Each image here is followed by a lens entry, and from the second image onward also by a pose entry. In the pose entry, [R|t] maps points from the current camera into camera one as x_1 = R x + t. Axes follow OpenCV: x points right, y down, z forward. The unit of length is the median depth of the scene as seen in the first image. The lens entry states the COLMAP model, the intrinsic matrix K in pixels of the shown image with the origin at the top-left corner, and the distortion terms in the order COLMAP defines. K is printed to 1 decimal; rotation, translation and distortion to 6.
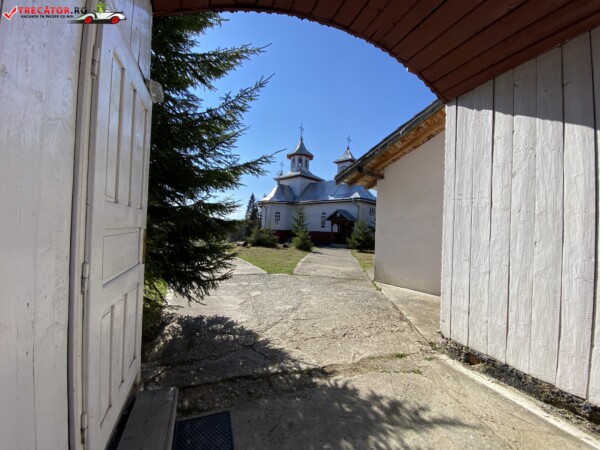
lens RADIAL K [[242.8, 0, 298.9], [0, 242.8, 230.4], [0, 0, 1]] dist [0.016045, -0.018696]
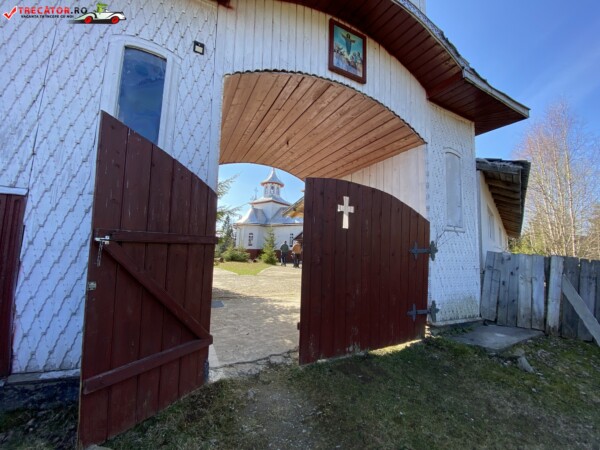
lens RADIAL K [[242.8, 0, 300.7], [0, 242.8, 225.5], [0, 0, 1]] dist [0.016045, -0.018696]
pose [[0.994393, 0.009920, 0.105282, 0.021785], [0.001236, 0.994432, -0.105371, 0.008040], [-0.105741, 0.104911, 0.988844, -0.131145]]
